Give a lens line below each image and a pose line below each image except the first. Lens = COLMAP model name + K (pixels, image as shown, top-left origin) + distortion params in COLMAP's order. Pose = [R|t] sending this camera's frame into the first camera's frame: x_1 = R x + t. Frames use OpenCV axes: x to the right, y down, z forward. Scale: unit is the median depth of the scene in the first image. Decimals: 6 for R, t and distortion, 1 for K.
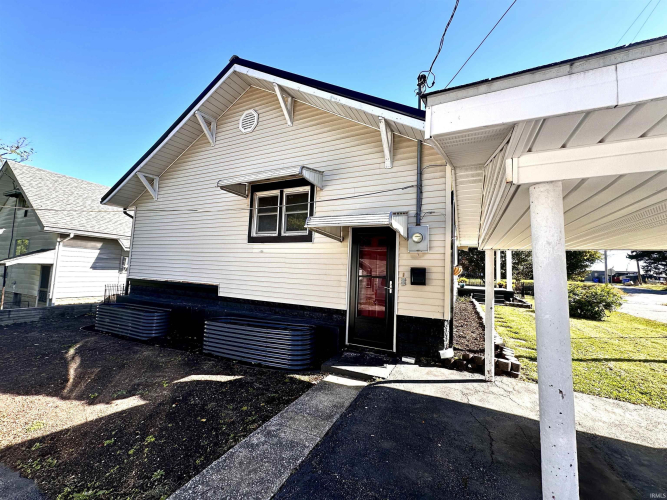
lens RADIAL K [[271.4, 0, 334.0], [0, 271.4, 249.3], [0, 0, 1]] dist [-0.003535, 0.000047]
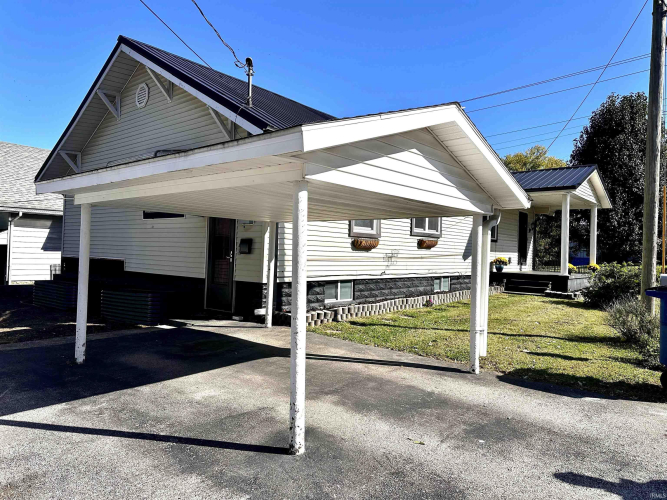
lens RADIAL K [[475.7, 0, 334.0], [0, 475.7, 247.5], [0, 0, 1]] dist [-0.011149, -0.004927]
pose [[0.971006, -0.018099, -0.238369, 0.701823], [0.033869, 0.997487, 0.062228, -0.002301], [0.236644, -0.068497, 0.969179, -0.502857]]
